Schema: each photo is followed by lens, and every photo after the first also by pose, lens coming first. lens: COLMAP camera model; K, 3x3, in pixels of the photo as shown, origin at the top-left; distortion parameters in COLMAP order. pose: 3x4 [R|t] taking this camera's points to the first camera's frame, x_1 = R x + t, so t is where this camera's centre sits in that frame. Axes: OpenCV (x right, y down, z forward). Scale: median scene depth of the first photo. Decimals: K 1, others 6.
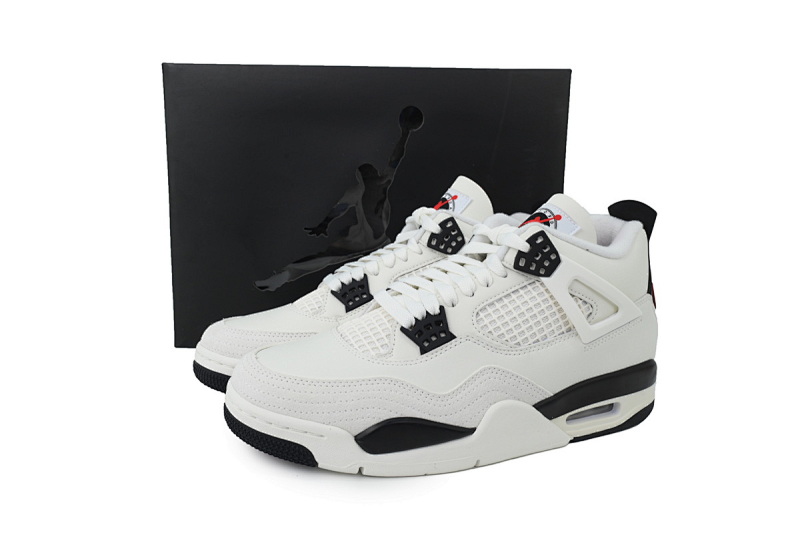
lens RADIAL K [[626.8, 0, 400.0], [0, 626.8, 266.5], [0, 0, 1]] dist [0.000056, -0.001489]
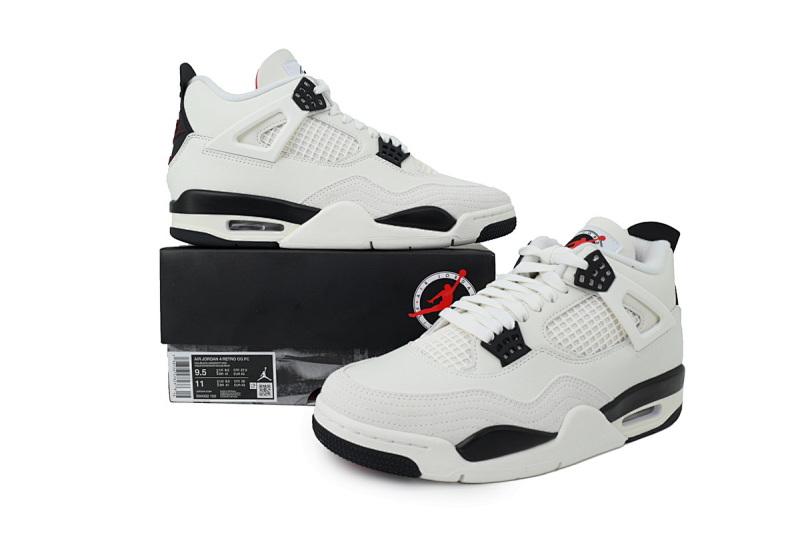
lens RADIAL K [[626.8, 0, 400.0], [0, 626.8, 266.5], [0, 0, 1]] dist [0.000056, -0.001489]
pose [[0.991683, -0.023005, 0.126635, -0.265888], [0.028292, 0.998795, -0.040110, 0.006598], [-0.125560, 0.043359, 0.991138, -0.049457]]
